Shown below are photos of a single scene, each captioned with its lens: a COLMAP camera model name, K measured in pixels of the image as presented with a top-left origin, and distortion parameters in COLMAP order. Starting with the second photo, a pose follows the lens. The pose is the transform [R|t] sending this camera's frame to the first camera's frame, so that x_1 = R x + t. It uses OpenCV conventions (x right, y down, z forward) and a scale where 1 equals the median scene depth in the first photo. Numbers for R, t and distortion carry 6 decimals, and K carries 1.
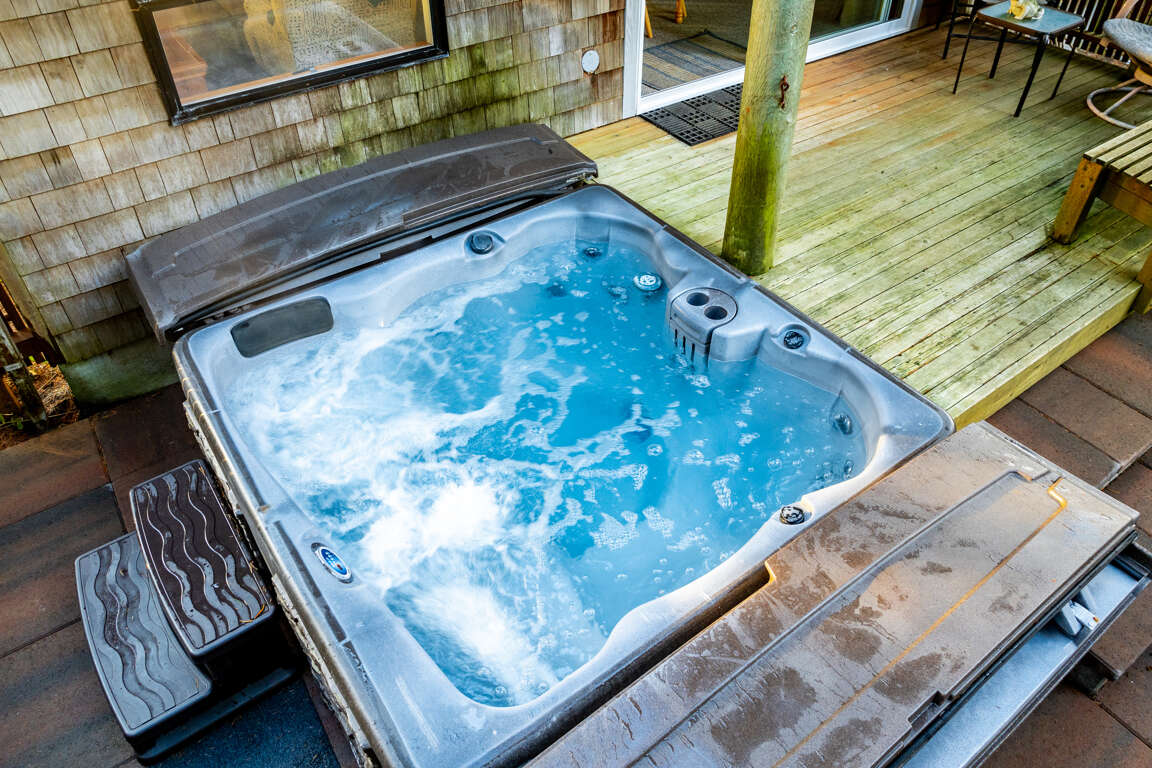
lens RADIAL K [[805.2, 0, 575.4], [0, 805.2, 338.5], [0, 0, 1]] dist [-0.042125, -0.000849]
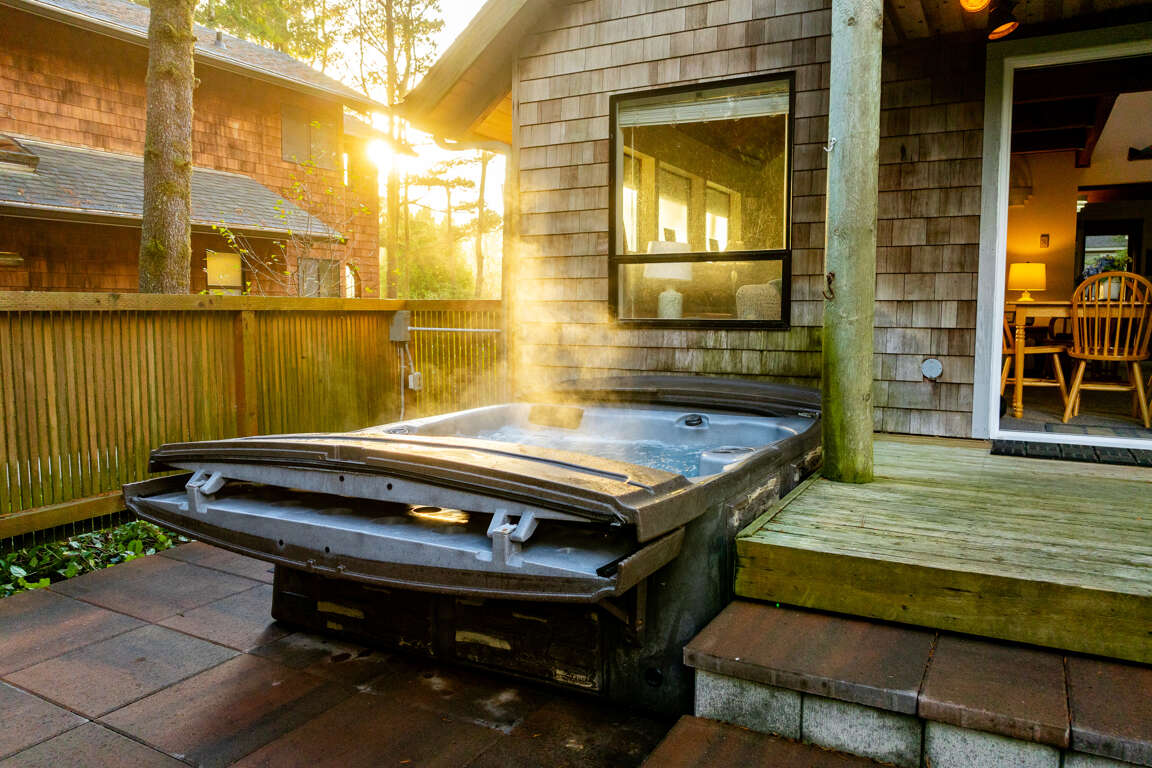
lens RADIAL K [[806.7, 0, 576.0], [0, 806.7, 384.0], [0, 0, 1]] dist [-0.036991, -0.001525]
pose [[0.437948, 0.085927, -0.894885, 0.898767], [-0.578175, 0.789171, -0.207177, 0.203035], [0.688415, 0.608133, 0.395296, 0.283066]]
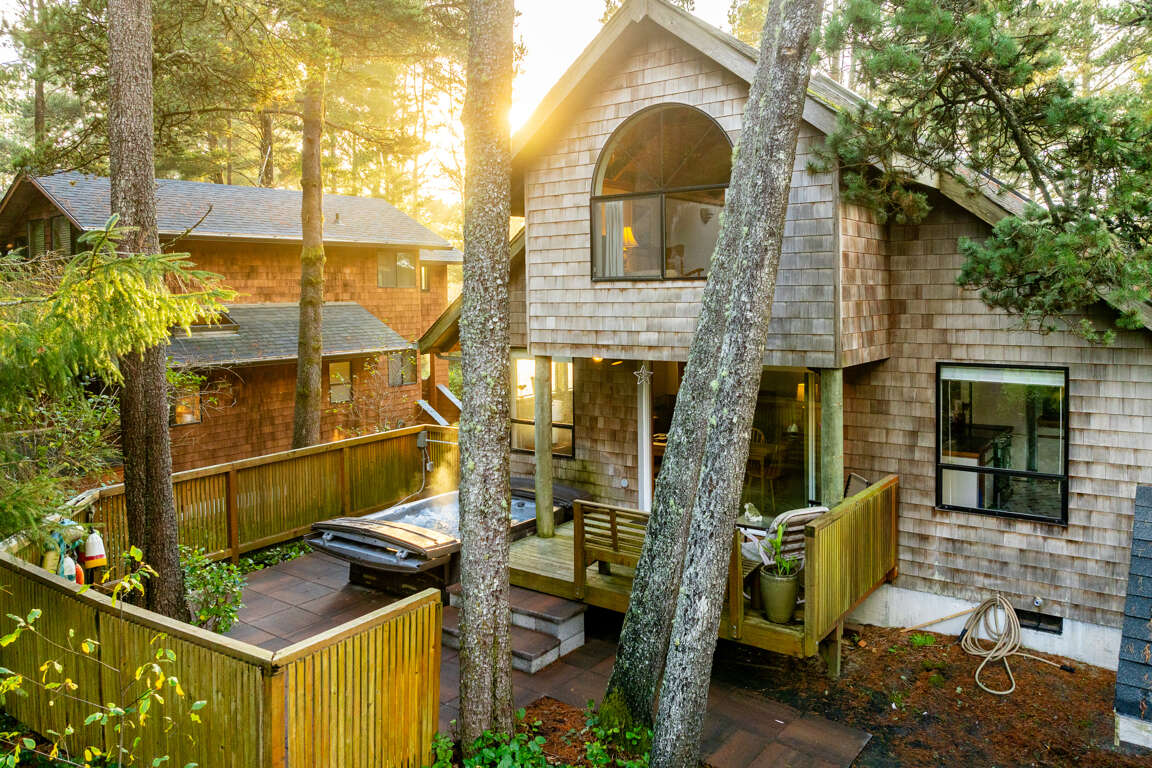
lens RADIAL K [[839.4, 0, 585.0], [0, 839.4, 310.6], [0, 0, 1]] dist [-0.021005, -0.005200]
pose [[0.314268, 0.018488, -0.949154, 2.851020], [-0.598081, 0.780304, -0.182828, -0.241806], [0.737248, 0.625128, 0.256282, -0.131210]]
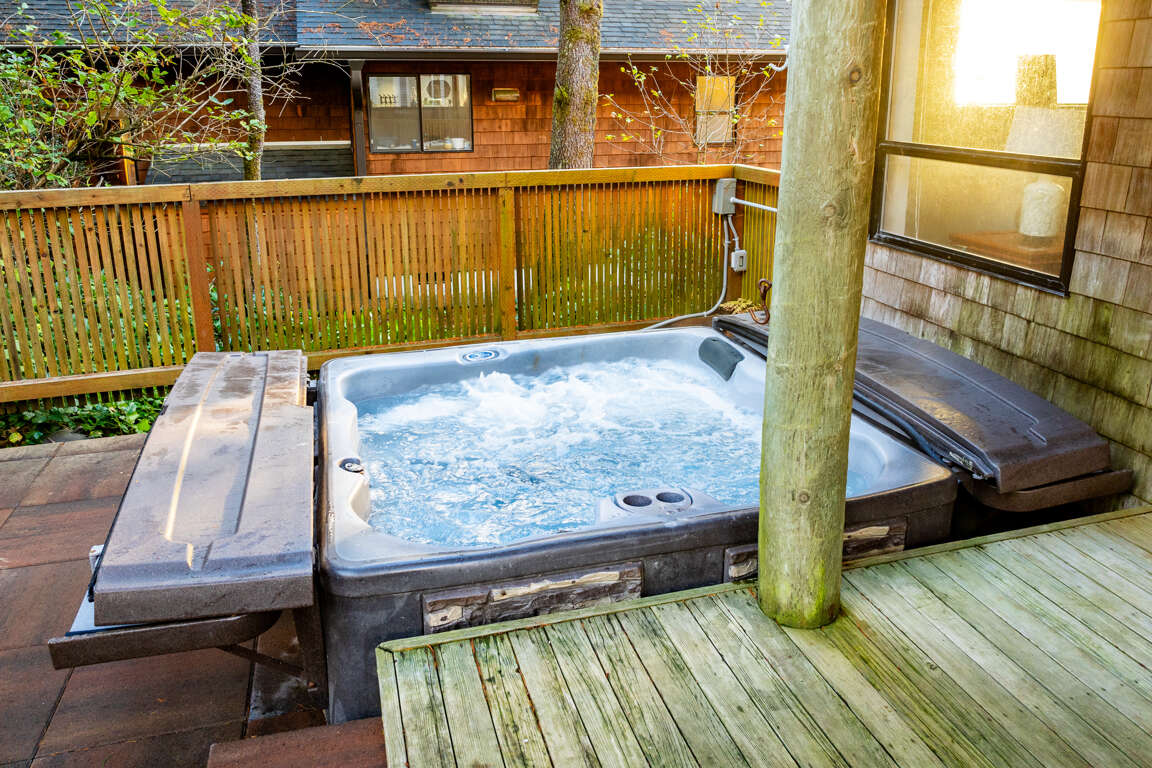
lens RADIAL K [[854.2, 0, 593.3], [0, 854.2, 316.7], [0, 0, 1]] dist [-0.039857, -0.004084]
pose [[-0.319383, 0.247828, -0.914645, 0.763964], [-0.605930, 0.688691, 0.398188, -0.390895], [0.728590, 0.681386, -0.069790, 0.735840]]
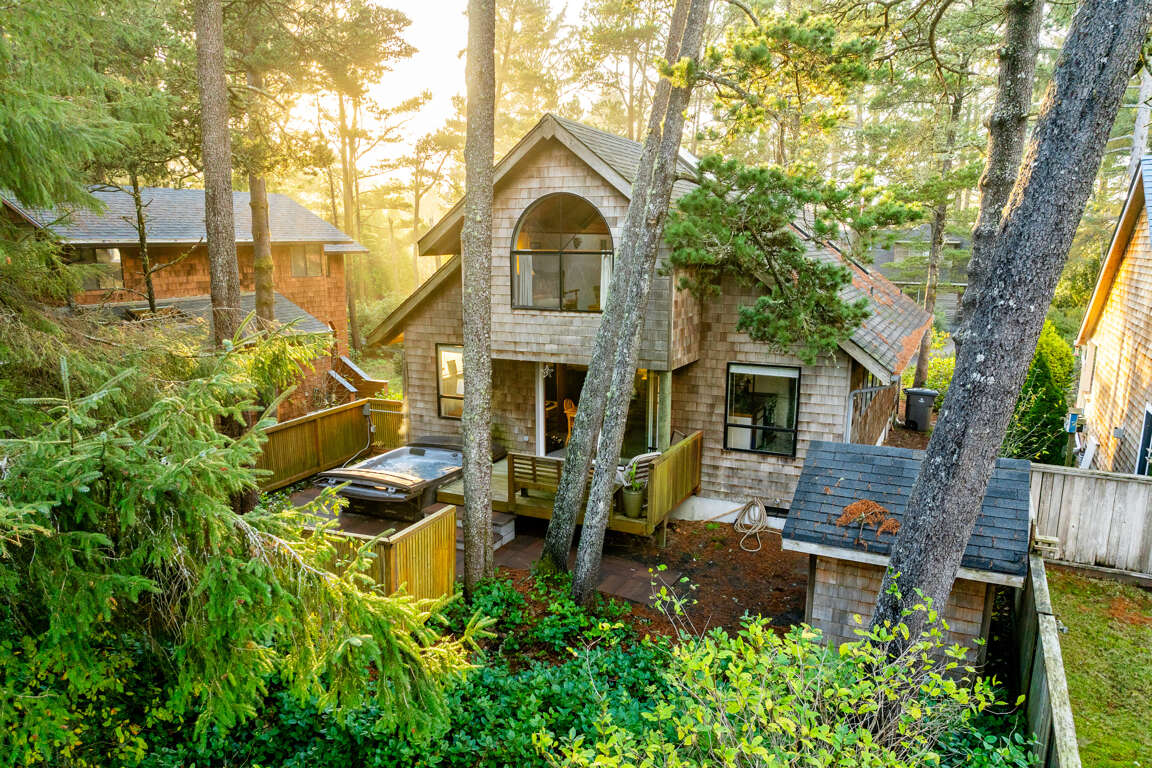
lens RADIAL K [[810.3, 0, 578.9], [0, 810.3, 430.2], [0, 0, 1]] dist [-0.025391, -0.002987]
pose [[0.486920, 0.204115, -0.849262, 3.822205], [-0.560635, 0.818622, -0.124687, -0.050383], [0.669774, 0.536838, 0.513038, -0.908354]]
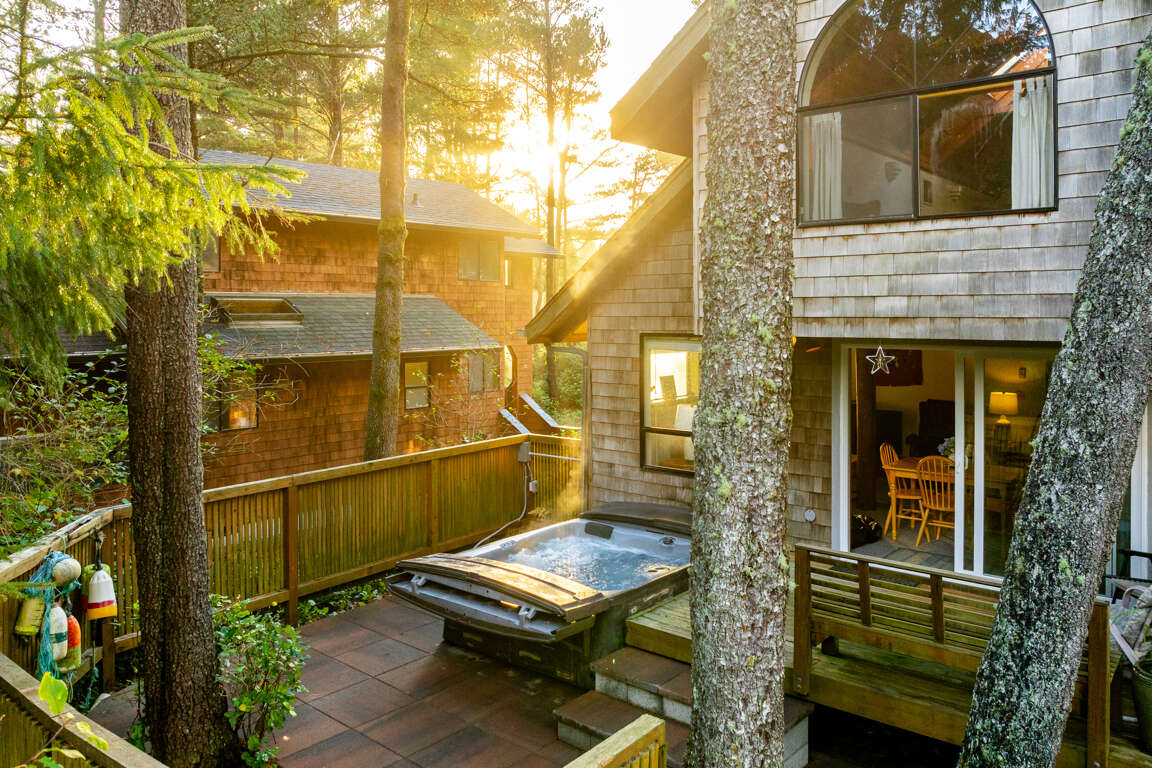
lens RADIAL K [[839.4, 0, 585.0], [0, 839.4, 310.6], [0, 0, 1]] dist [-0.021005, -0.005200]
pose [[0.250142, -0.002327, -0.968206, 2.045438], [-0.618158, 0.769273, -0.161554, -0.082630], [0.745191, 0.638916, 0.190989, -0.084240]]
